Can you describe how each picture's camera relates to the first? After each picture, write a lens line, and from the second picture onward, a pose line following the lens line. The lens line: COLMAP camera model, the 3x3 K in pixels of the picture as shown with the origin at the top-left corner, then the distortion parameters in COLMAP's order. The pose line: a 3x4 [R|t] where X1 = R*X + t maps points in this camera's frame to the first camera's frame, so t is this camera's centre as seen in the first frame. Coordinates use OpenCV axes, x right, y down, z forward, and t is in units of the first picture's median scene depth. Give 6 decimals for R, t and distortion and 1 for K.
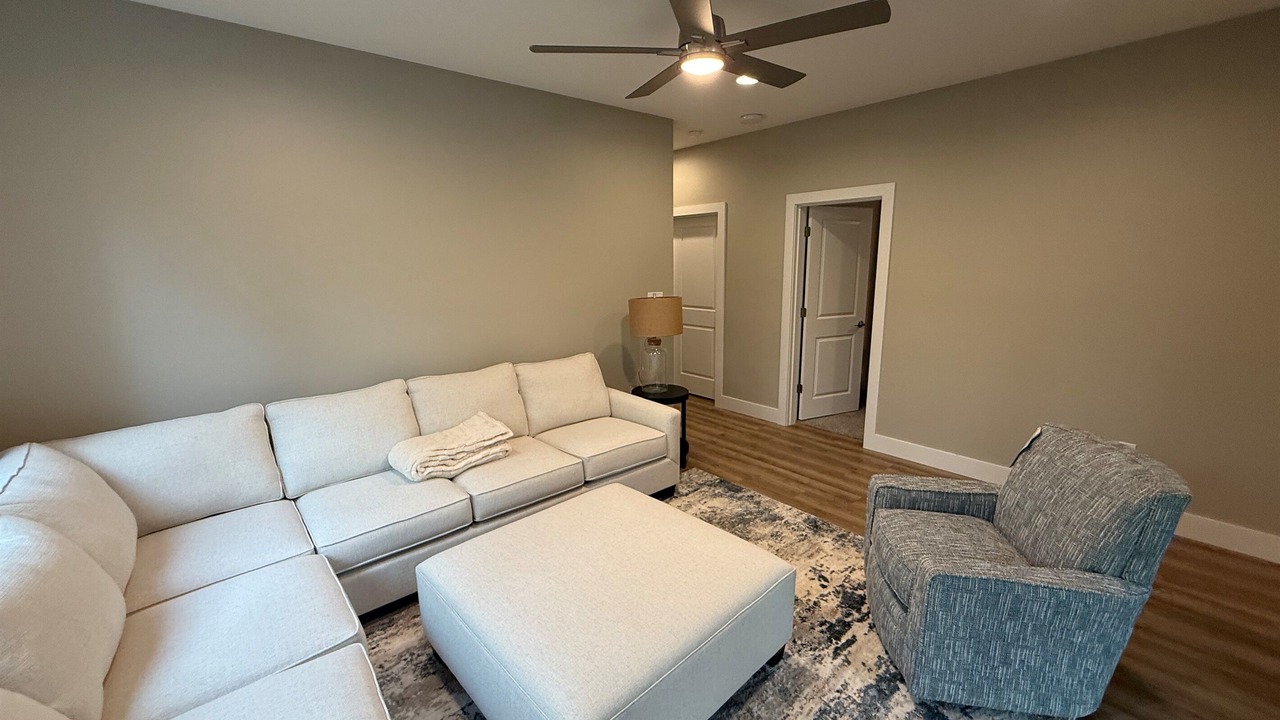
lens RADIAL K [[513.0, 0, 641.1], [0, 513.0, 366.3], [0, 0, 1]] dist [0.000153, 0.000047]
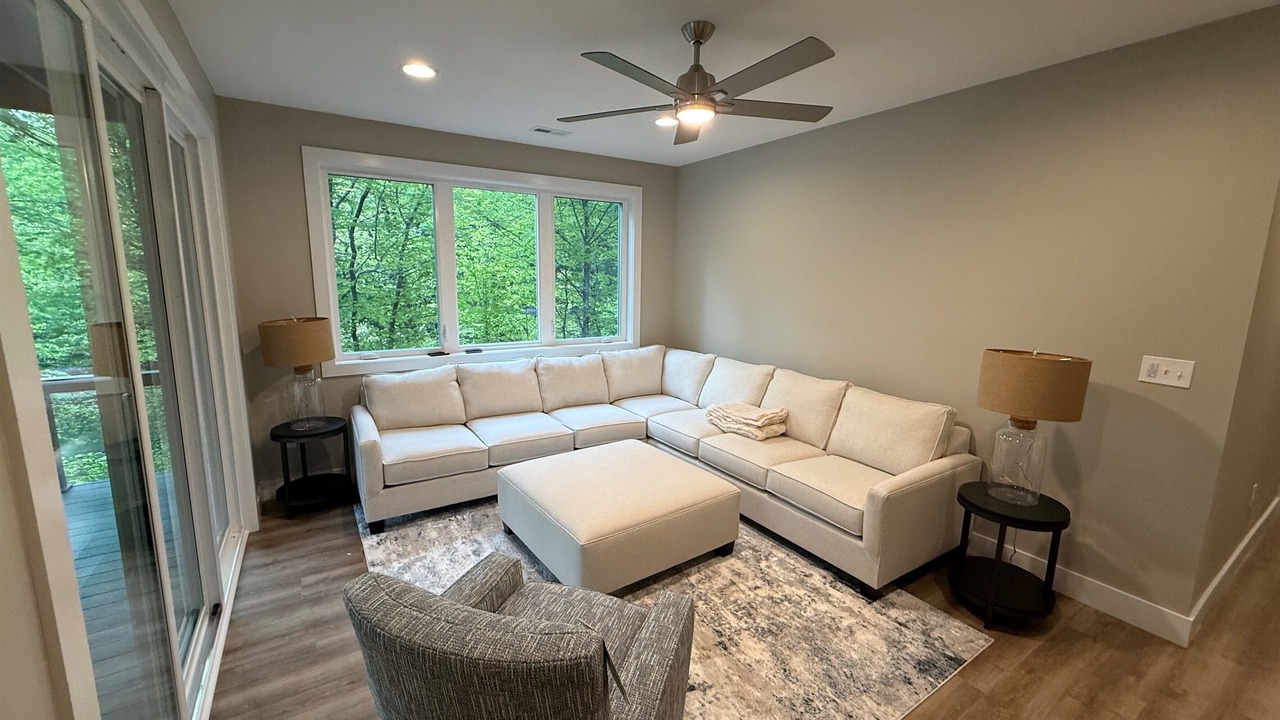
lens RADIAL K [[513.0, 0, 638.9], [0, 513.0, 358.5], [0, 0, 1]] dist [0.000153, 0.000047]
pose [[-0.151706, 0.165265, -0.974512, 0.800133], [-0.220620, 0.955389, 0.196366, -0.161573], [0.963490, 0.244786, -0.108478, 0.677476]]
